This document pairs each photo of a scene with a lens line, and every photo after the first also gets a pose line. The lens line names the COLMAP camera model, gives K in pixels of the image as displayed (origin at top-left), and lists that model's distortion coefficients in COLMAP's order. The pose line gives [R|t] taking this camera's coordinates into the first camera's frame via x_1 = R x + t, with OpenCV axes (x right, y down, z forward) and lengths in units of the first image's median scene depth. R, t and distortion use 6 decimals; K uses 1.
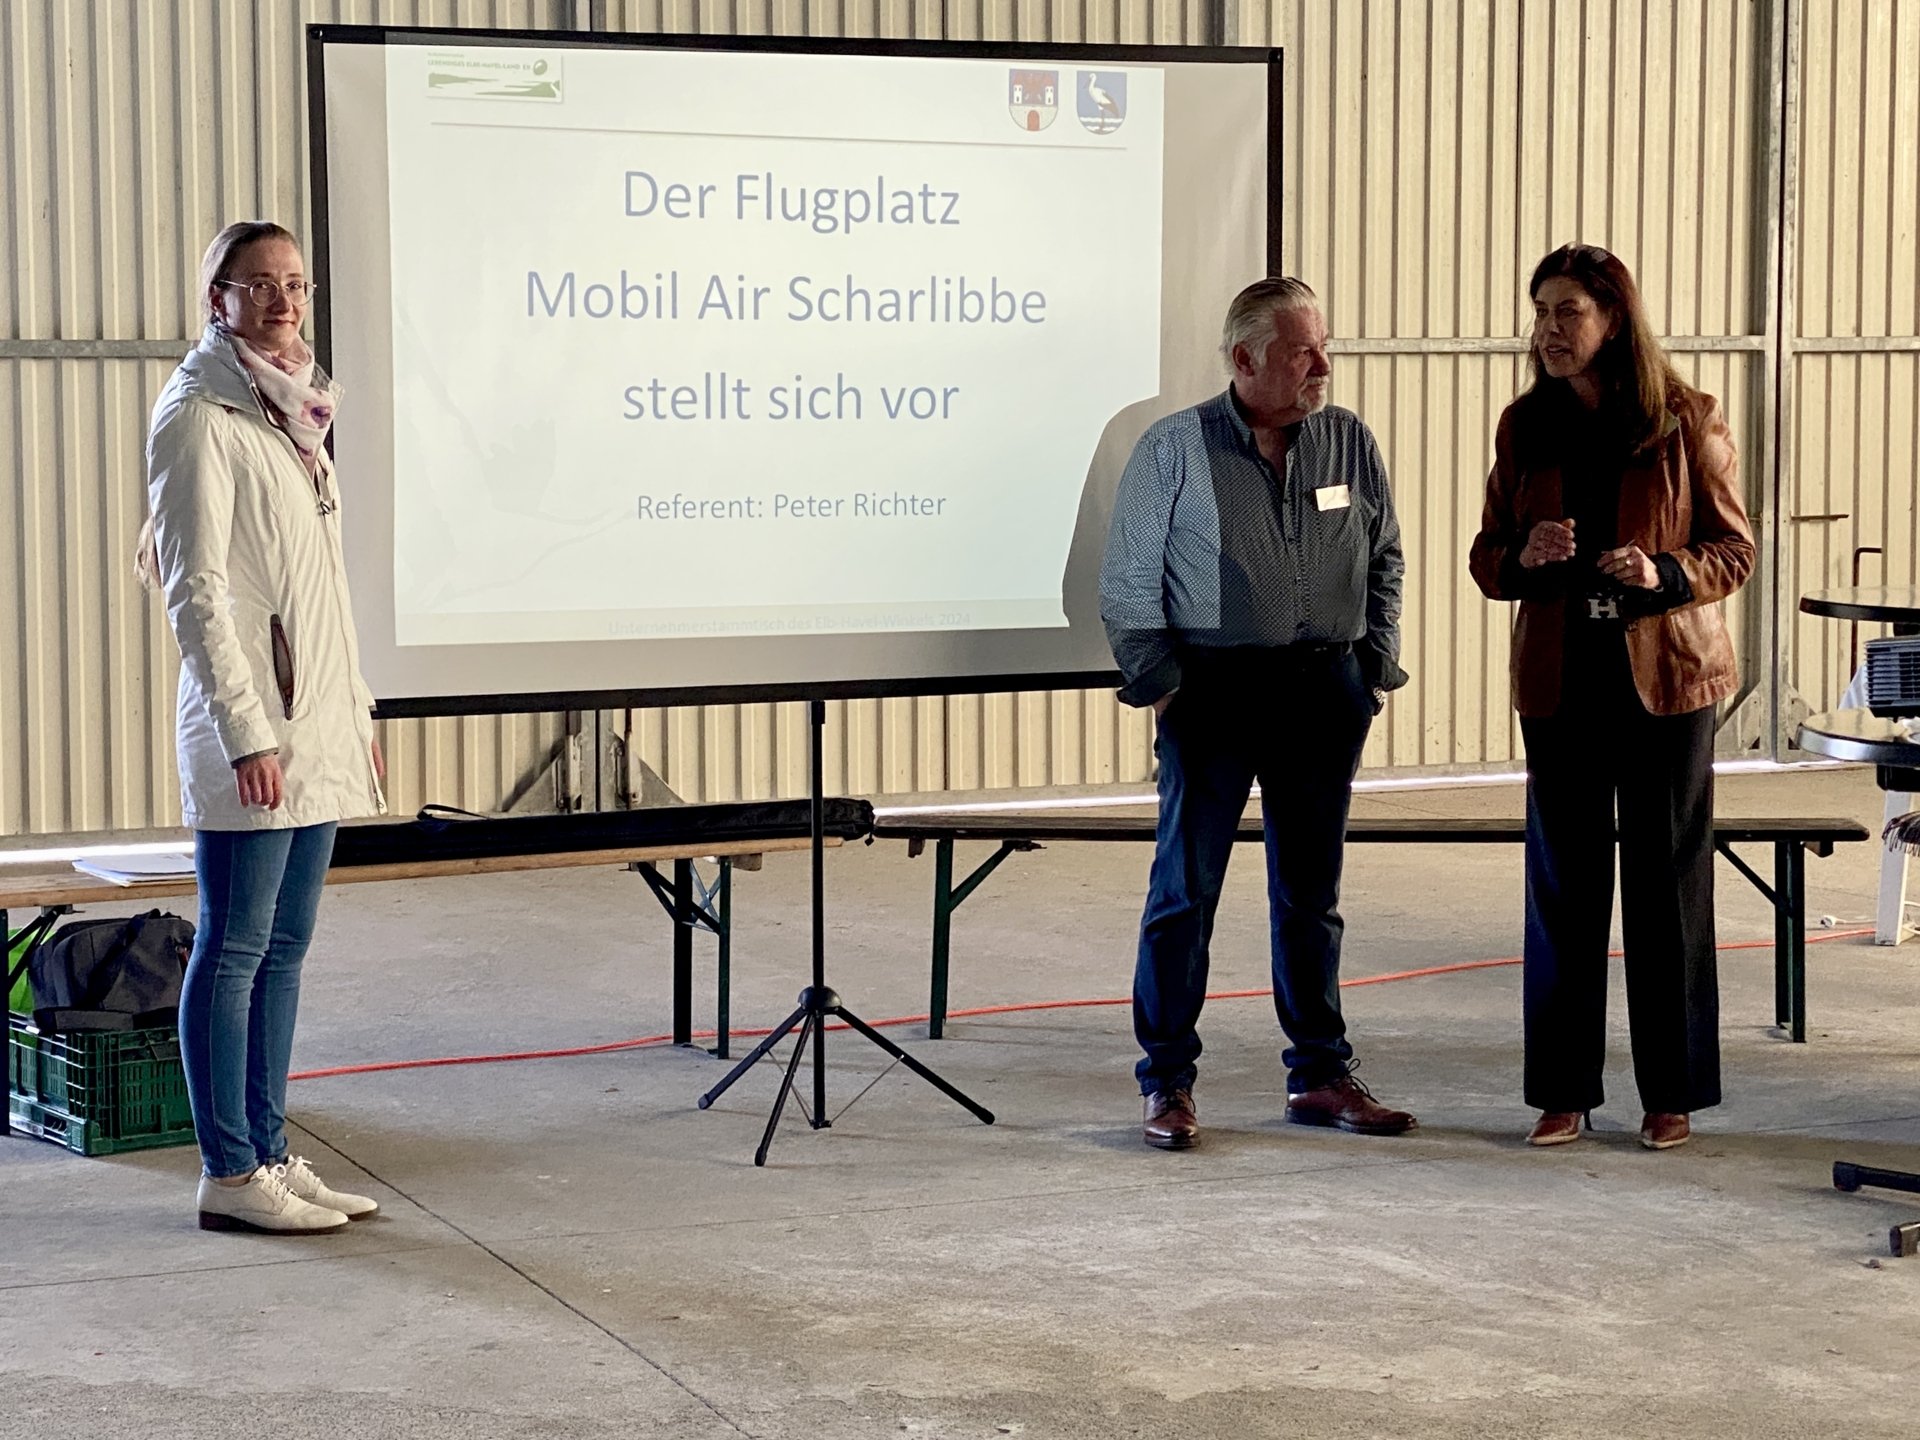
lens RADIAL K [[4320.9, 0, 976.9], [0, 4320.9, 638.0], [0, 0, 1]] dist [0.507718, 0.000000]
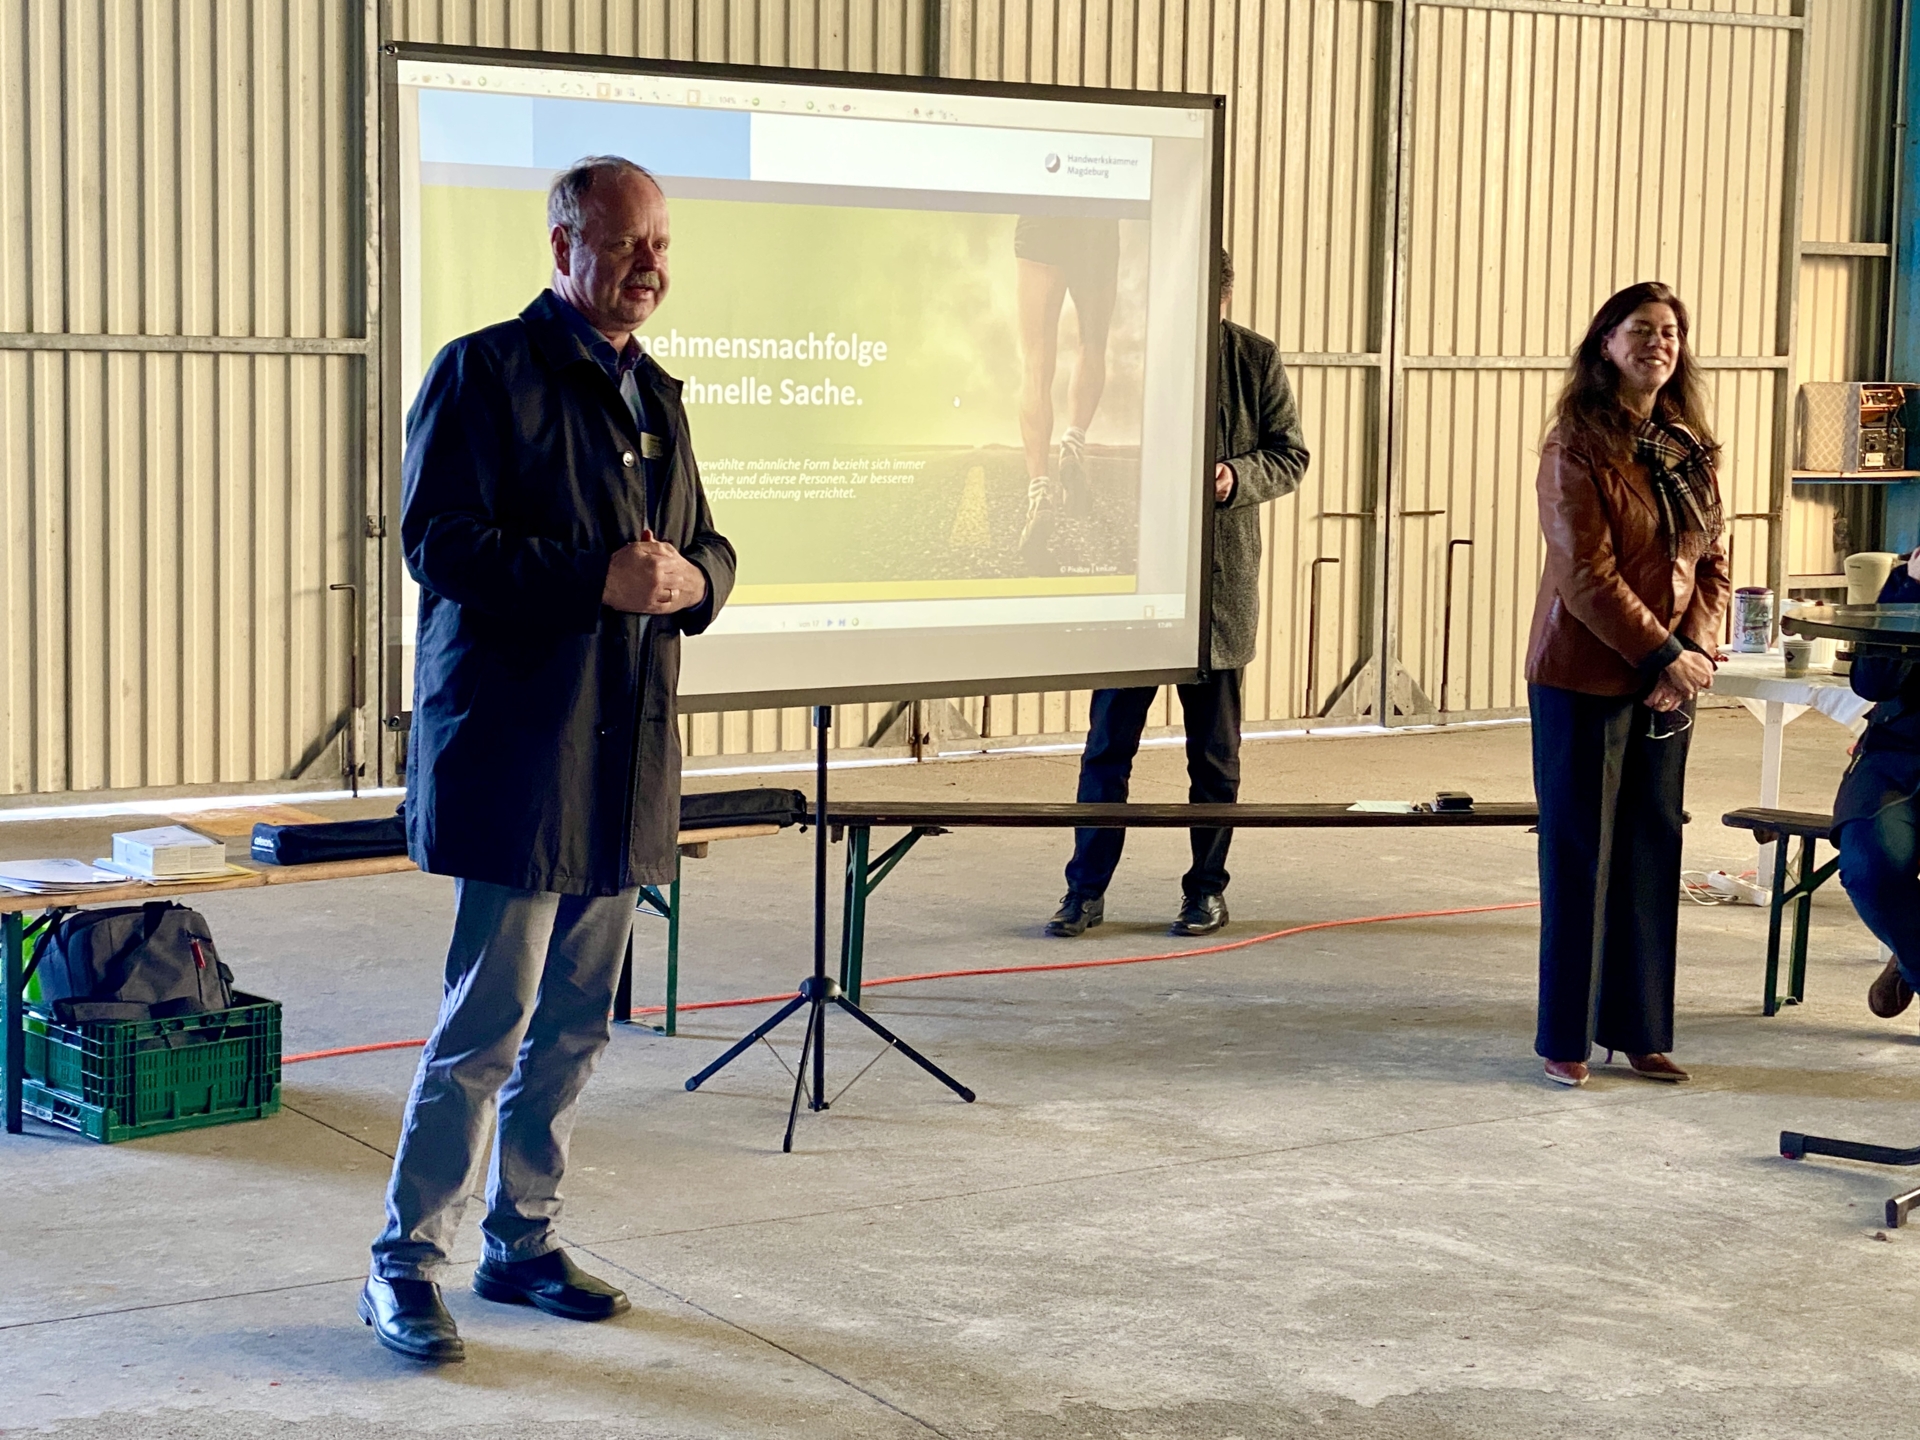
lens RADIAL K [[3725.1, 0, 953.1], [0, 3725.1, 643.4], [0, 0, 1]] dist [0.292605, 0.000000]
pose [[0.987518, 0.005334, 0.157414, -0.137592], [-0.008103, 0.999823, 0.016951, -0.014925], [-0.157296, -0.018015, 0.987387, 0.094412]]
